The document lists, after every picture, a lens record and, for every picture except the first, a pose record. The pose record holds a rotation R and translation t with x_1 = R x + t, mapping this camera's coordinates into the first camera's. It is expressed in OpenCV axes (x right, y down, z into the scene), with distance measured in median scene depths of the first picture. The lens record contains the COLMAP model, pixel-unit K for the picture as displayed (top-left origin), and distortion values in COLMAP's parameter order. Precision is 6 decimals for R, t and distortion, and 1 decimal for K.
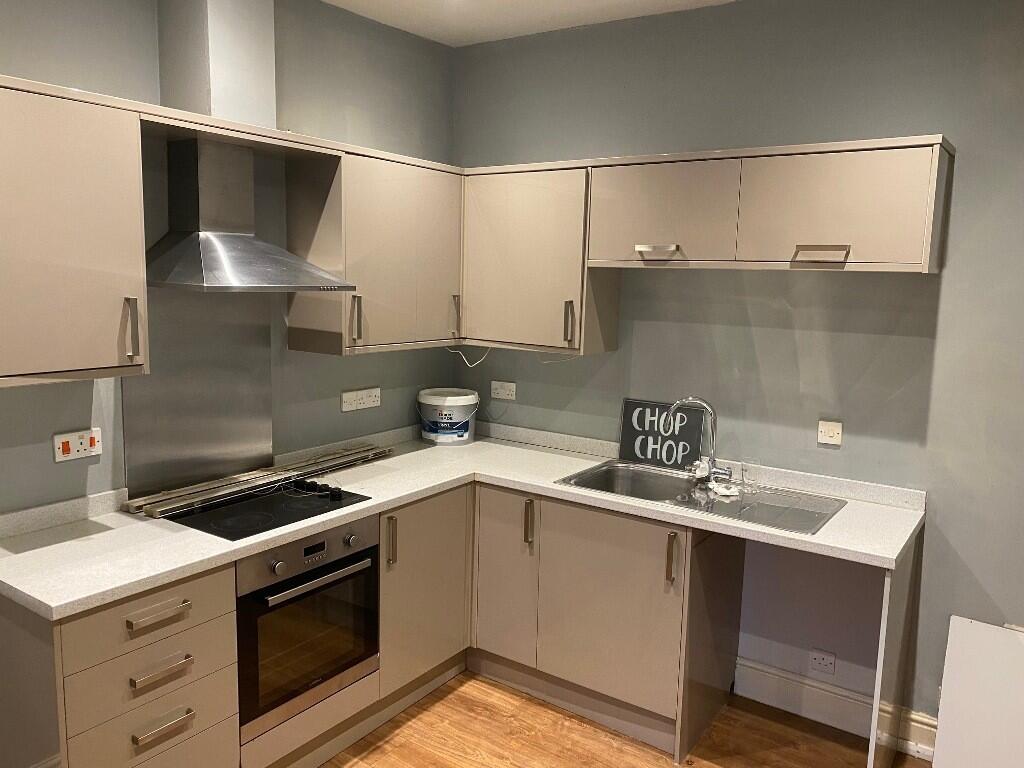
lens RADIAL K [[770.7, 0, 512.5], [0, 770.7, 378.7], [0, 0, 1]] dist [0.008448, -0.013394]
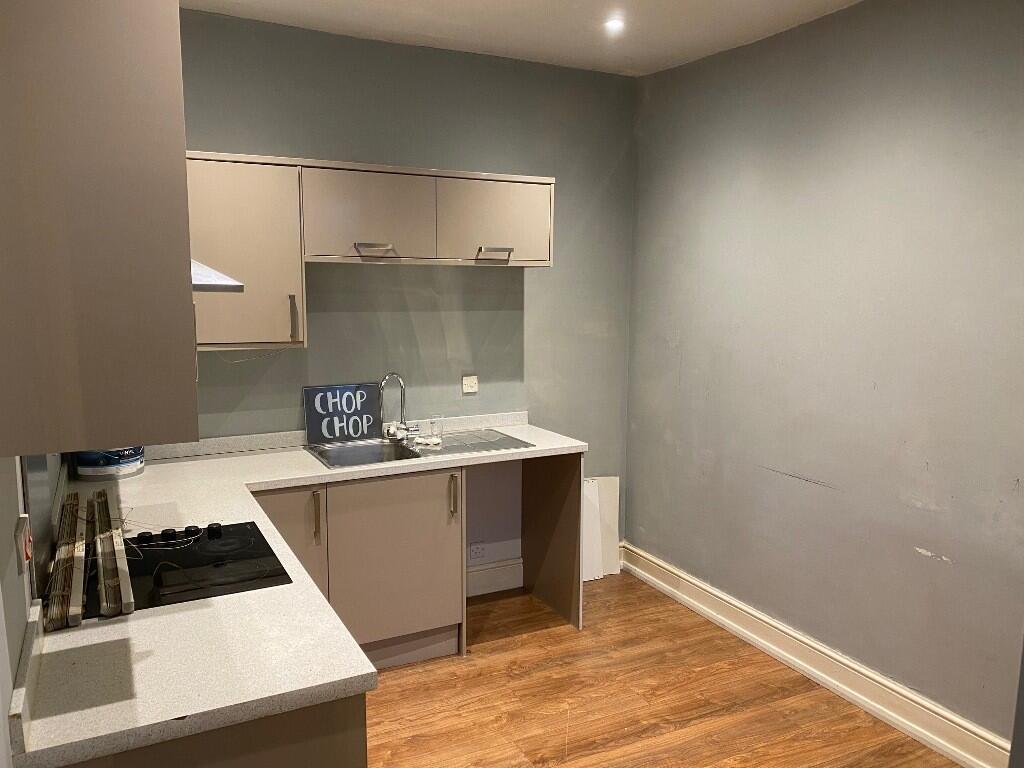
lens RADIAL K [[770.7, 0, 513.9], [0, 770.7, 387.4], [0, 0, 1]] dist [0.008448, -0.013394]
pose [[0.445682, -0.135644, 0.884855, -0.732628], [0.128376, 0.987921, 0.086784, -0.032011], [-0.885938, 0.074916, 0.457712, 0.286115]]
